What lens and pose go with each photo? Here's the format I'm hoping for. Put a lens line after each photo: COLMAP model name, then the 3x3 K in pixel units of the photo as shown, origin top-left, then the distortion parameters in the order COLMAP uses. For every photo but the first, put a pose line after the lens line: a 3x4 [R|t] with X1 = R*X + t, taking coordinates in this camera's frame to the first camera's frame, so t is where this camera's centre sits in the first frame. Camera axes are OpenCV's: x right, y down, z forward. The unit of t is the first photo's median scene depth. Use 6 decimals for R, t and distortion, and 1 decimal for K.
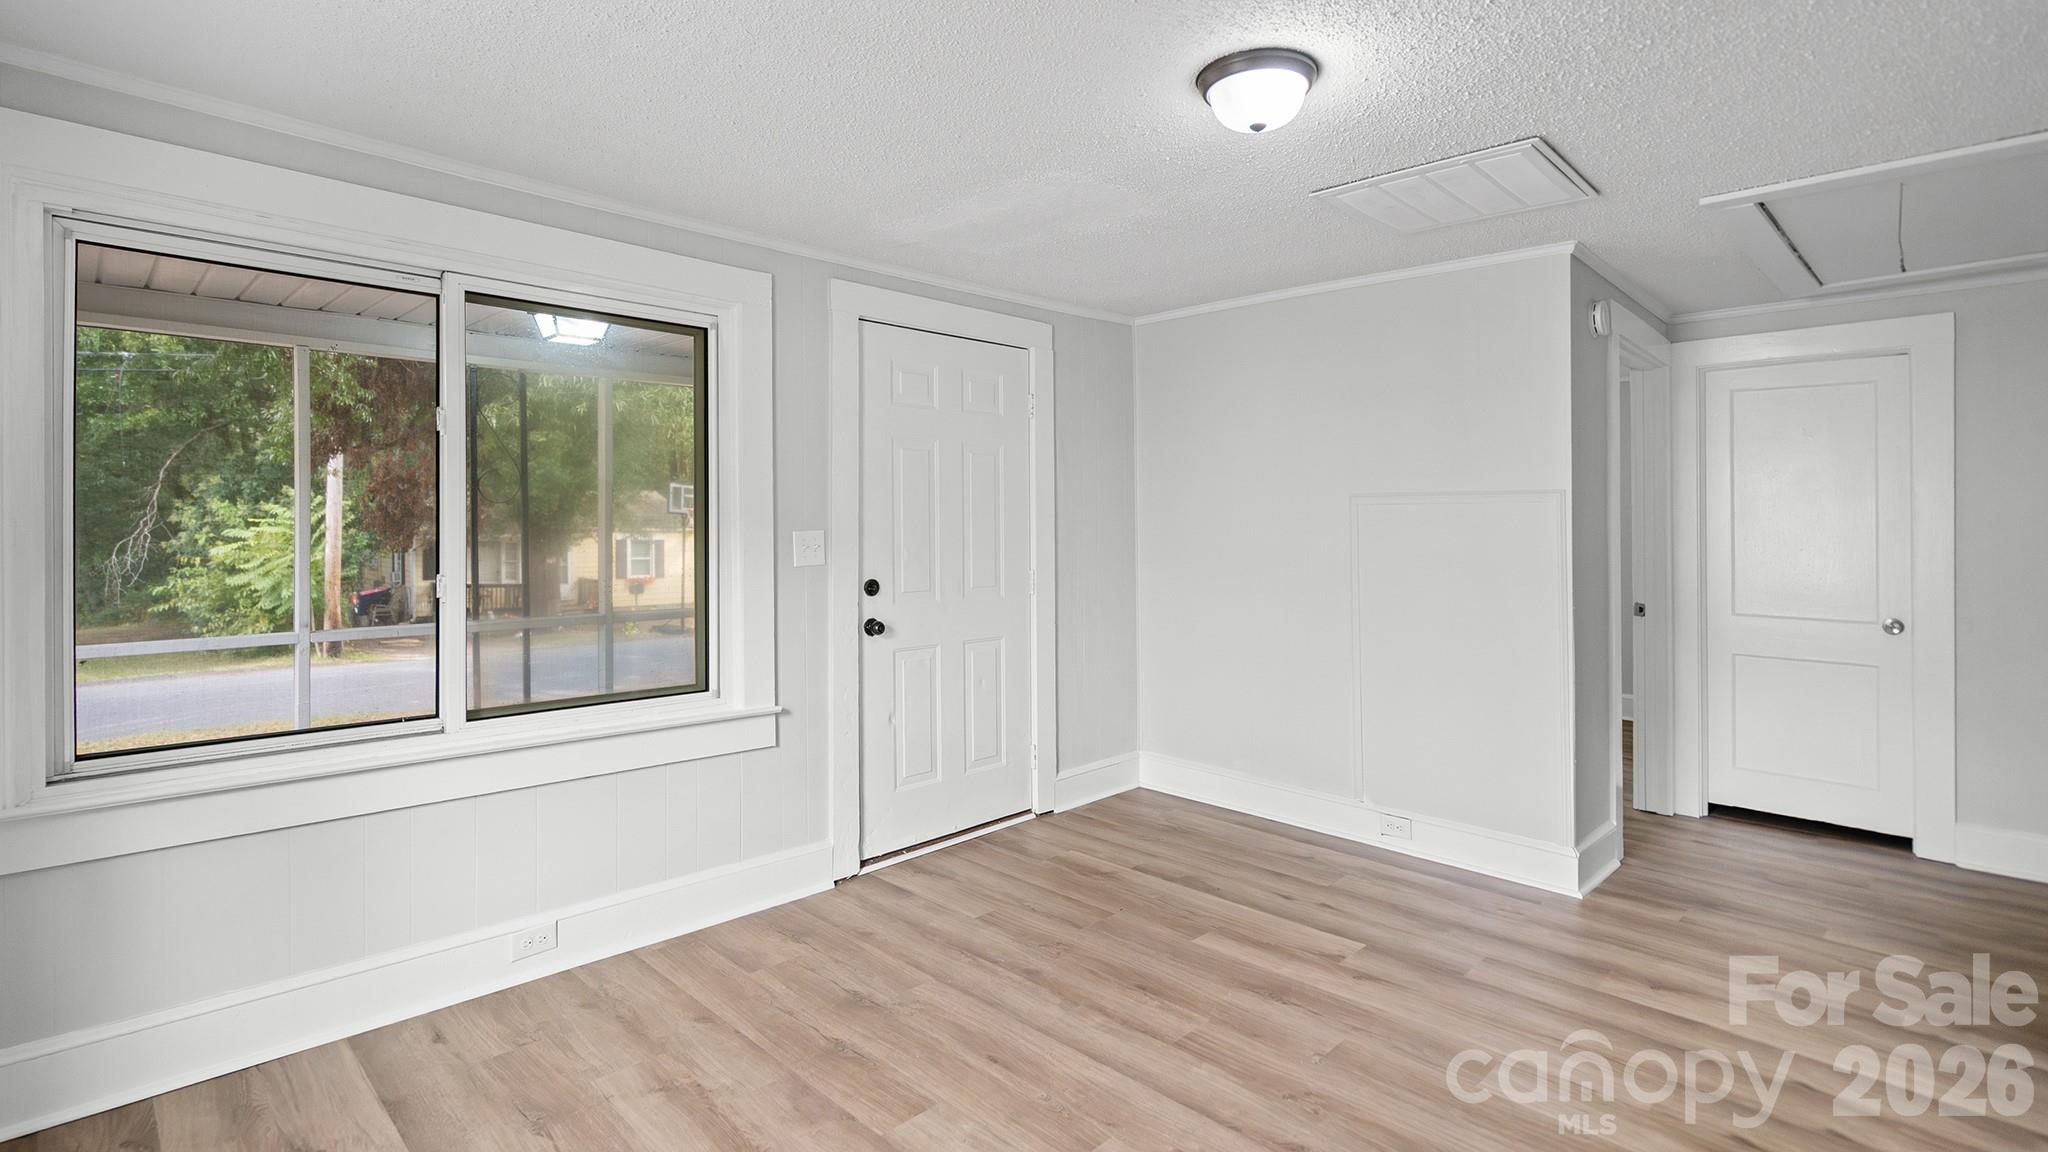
lens RADIAL K [[962.4, 0, 1039.2], [0, 962.4, 495.3], [0, 0, 1]] dist [-0.004411, 0.001946]
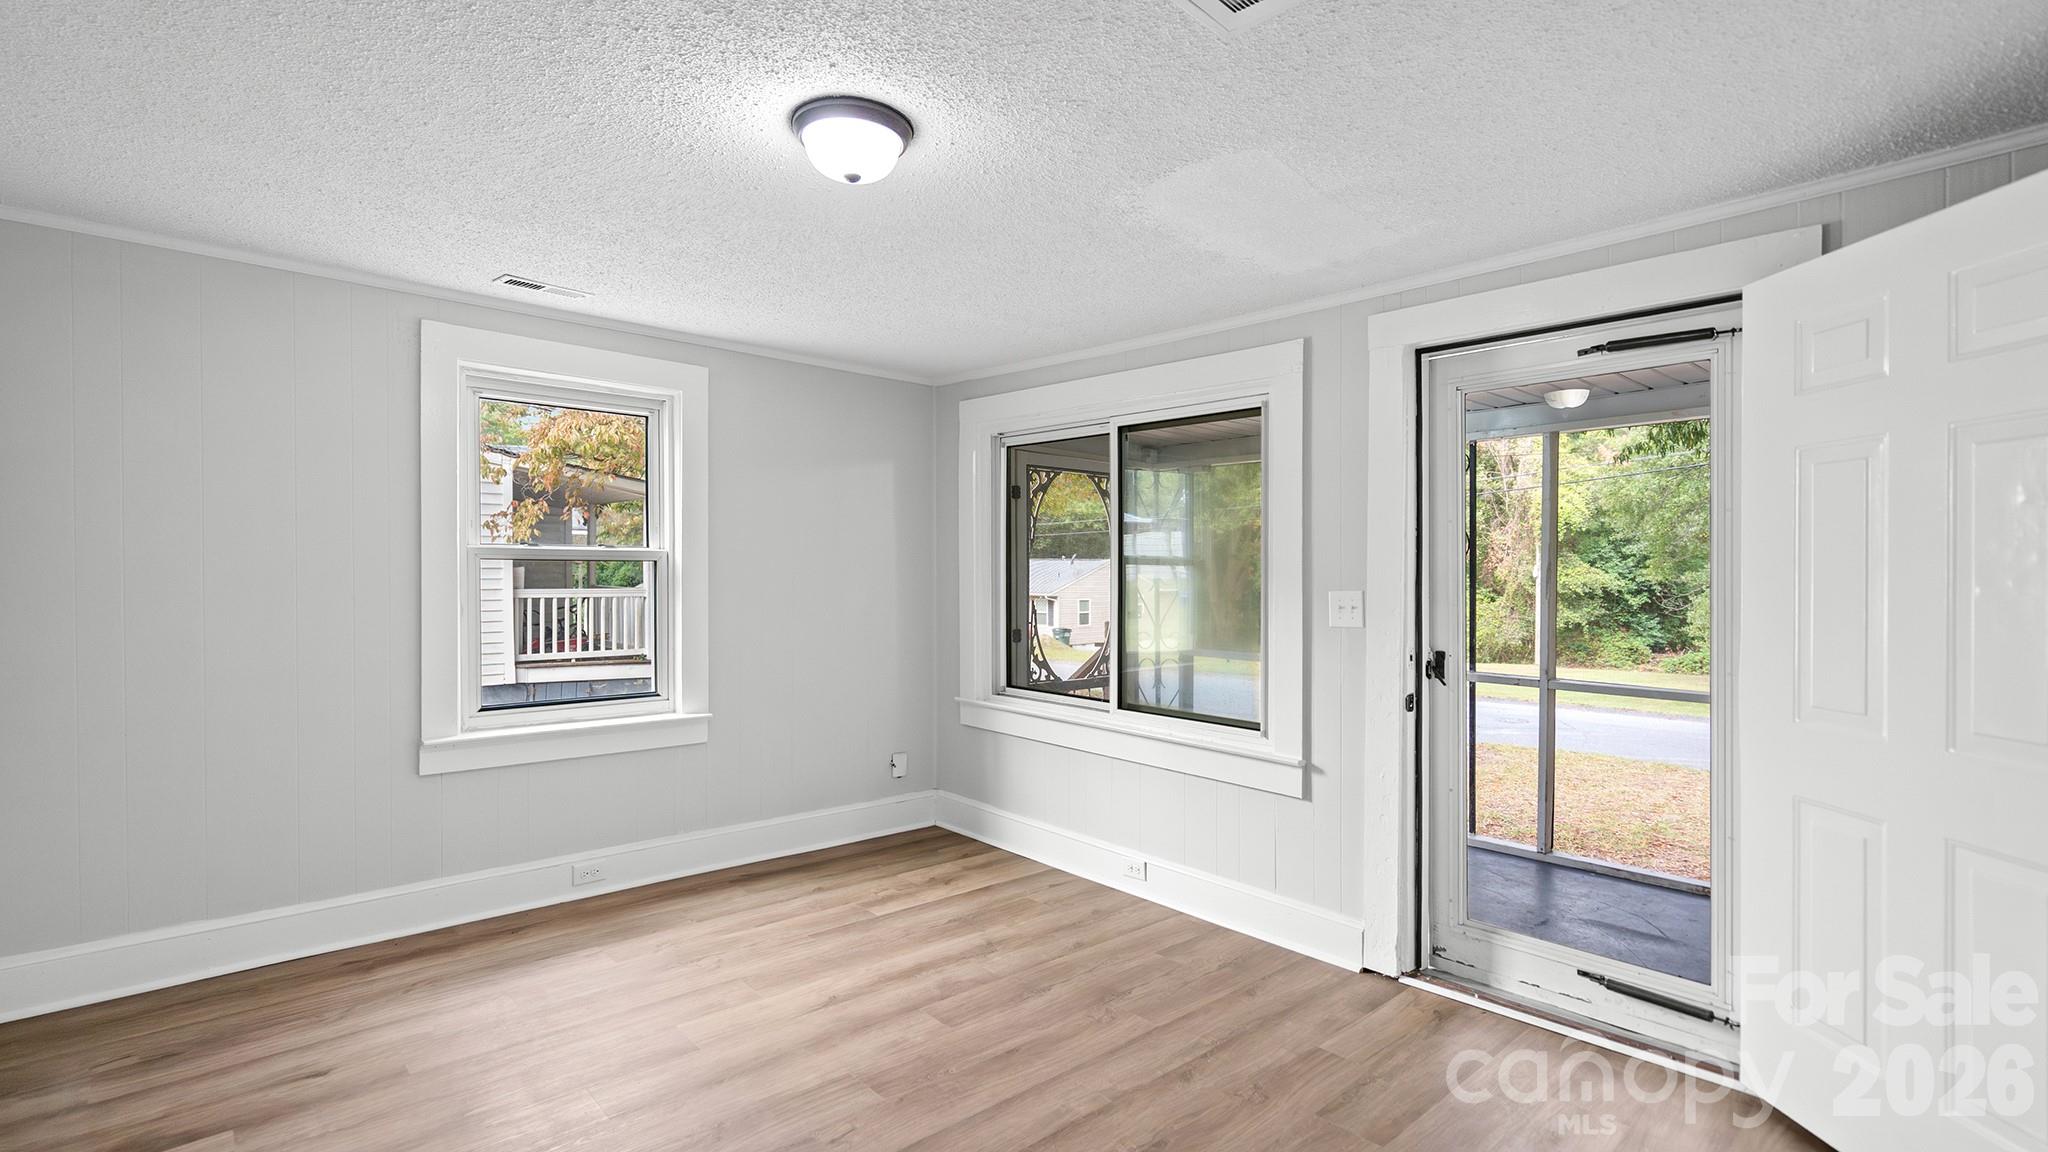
lens RADIAL K [[962.4, 0, 1043.3], [0, 962.4, 571.6], [0, 0, 1]] dist [-0.004411, 0.001946]
pose [[-0.046940, -0.005389, -0.998883, 0.894203], [0.015085, 0.999868, -0.006103, 0.022936], [0.998784, -0.015355, -0.046853, 0.902745]]
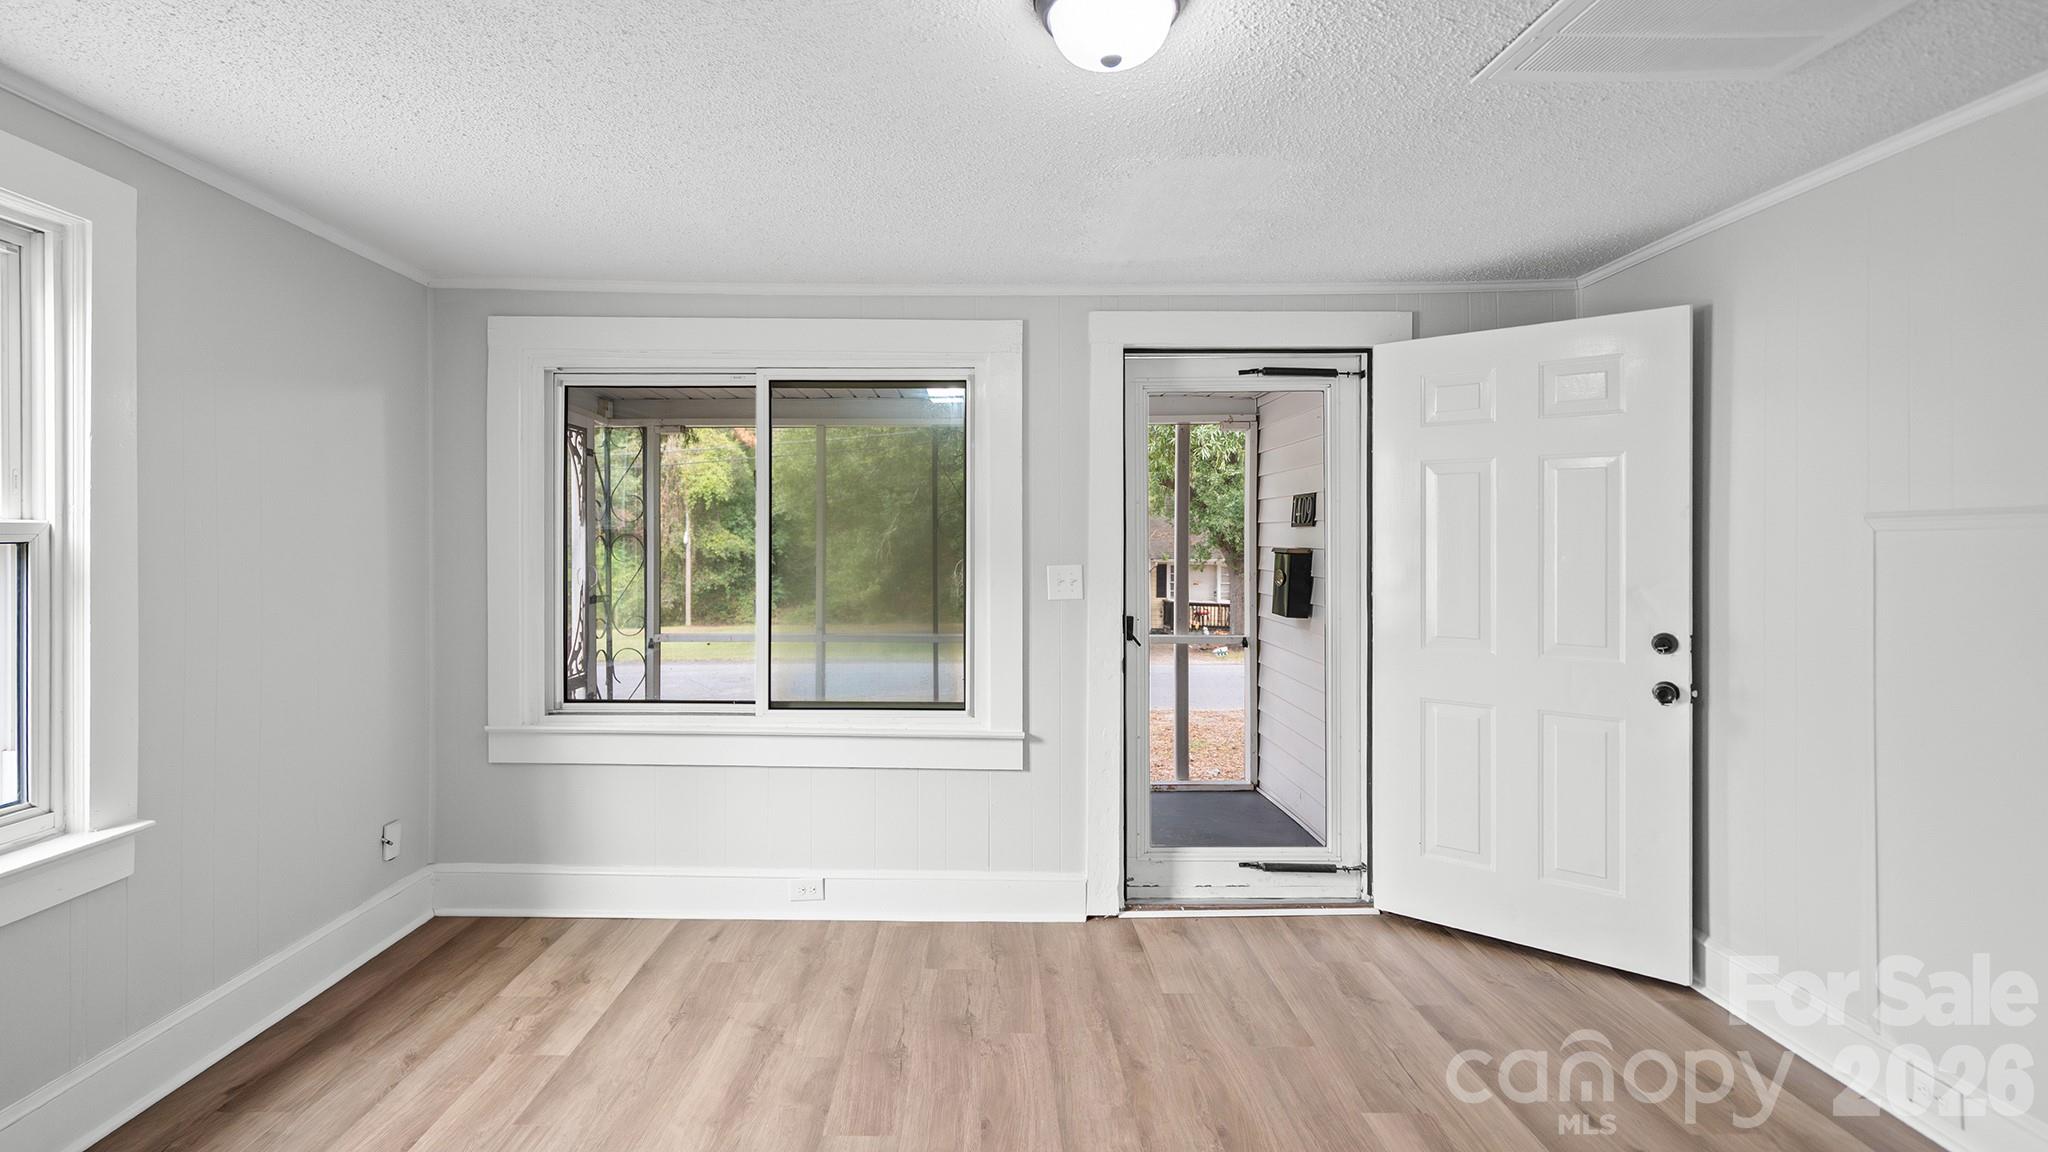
lens RADIAL K [[962.4, 0, 990.1], [0, 962.4, 534.4], [0, 0, 1]] dist [-0.004411, 0.001946]
pose [[0.702051, -0.010395, -0.712051, 0.528490], [0.021327, 0.999752, 0.006432, -0.005740], [0.711807, -0.019702, 0.702098, 0.281774]]
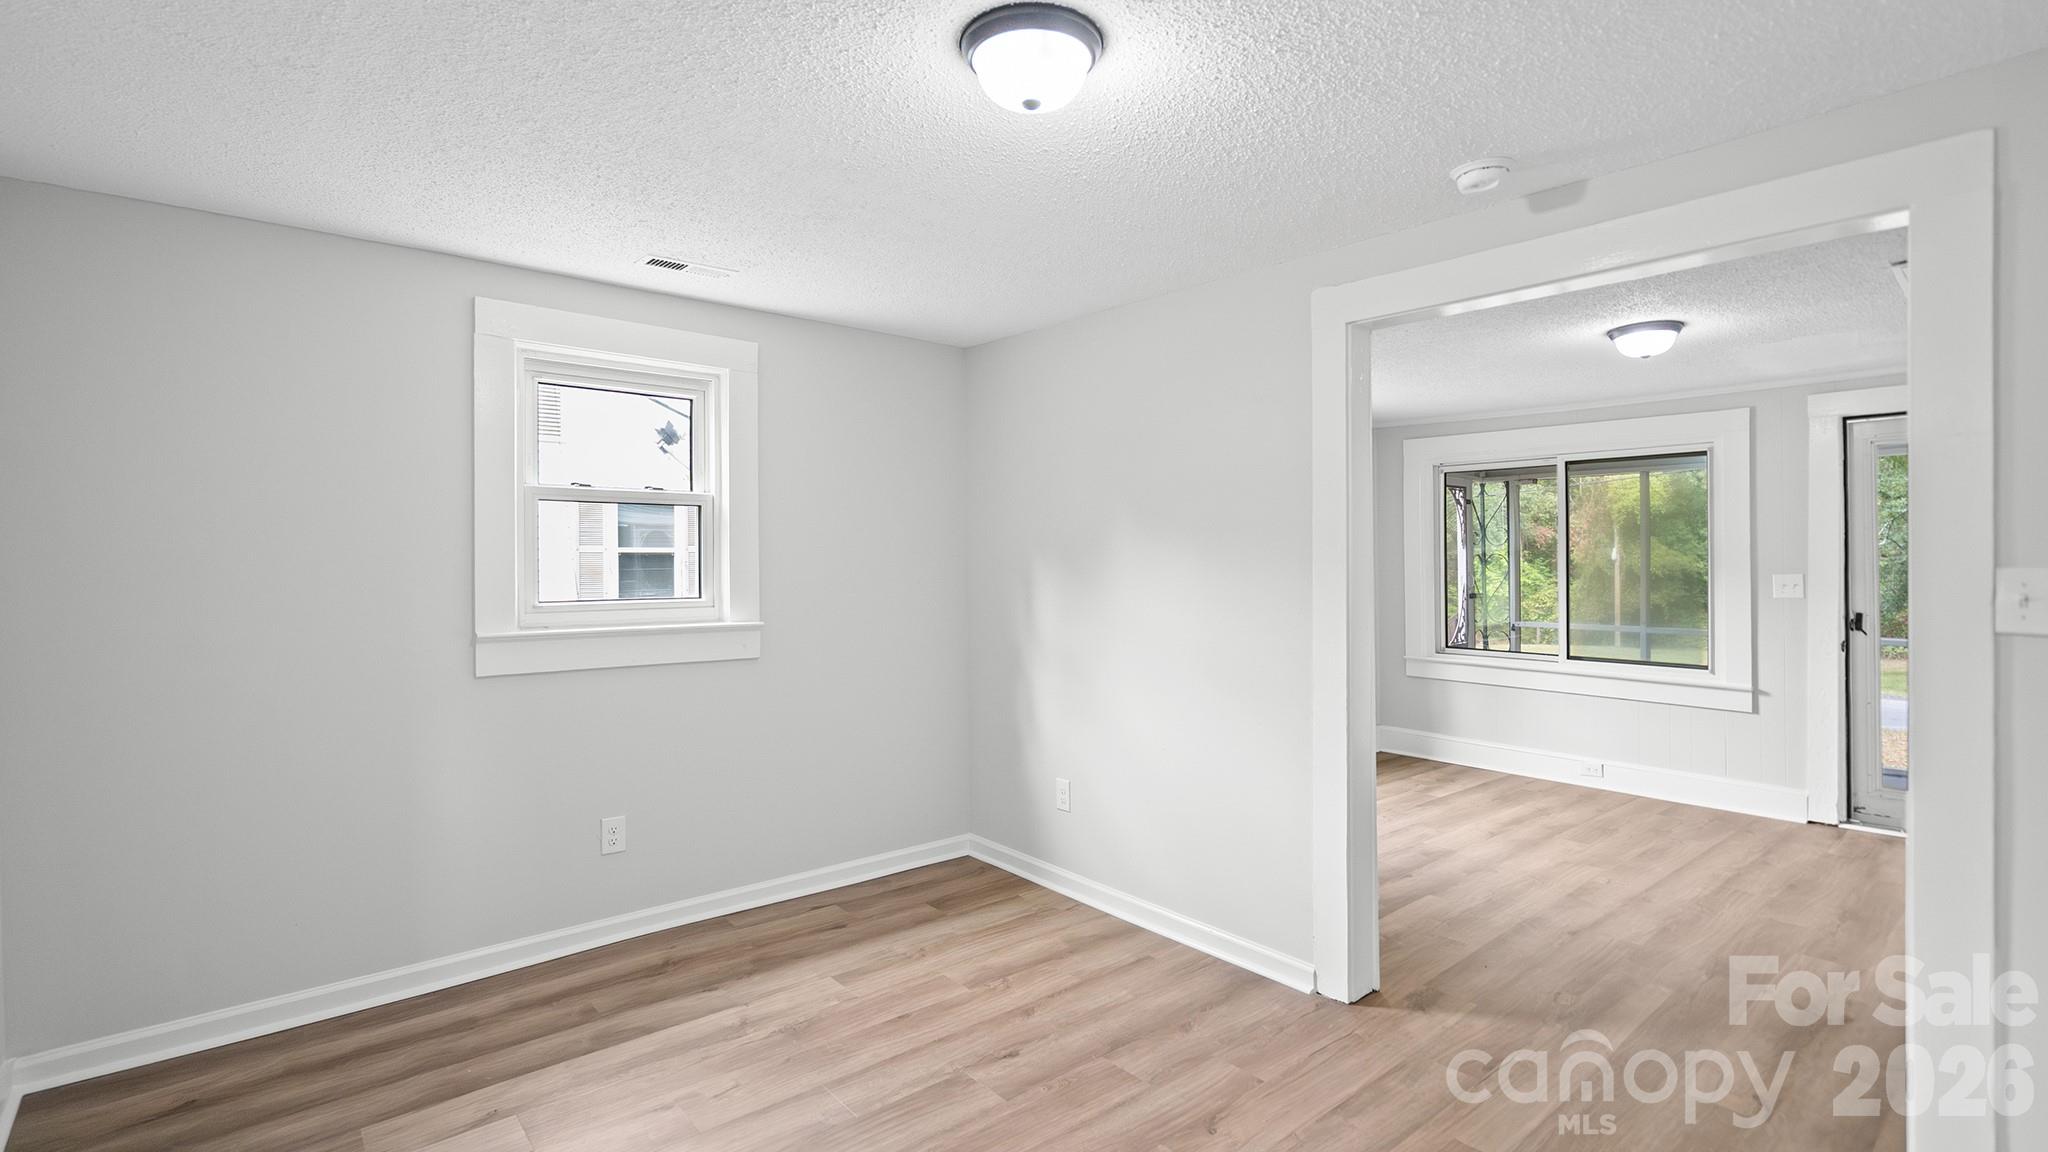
lens RADIAL K [[962.4, 0, 1016.5], [0, 962.4, 558.6], [0, 0, 1]] dist [-0.004411, 0.001946]
pose [[-0.097217, -0.006702, -0.995241, 1.606226], [0.028040, 0.999562, -0.009470, -0.006865], [0.994868, -0.028827, -0.096986, -0.020894]]
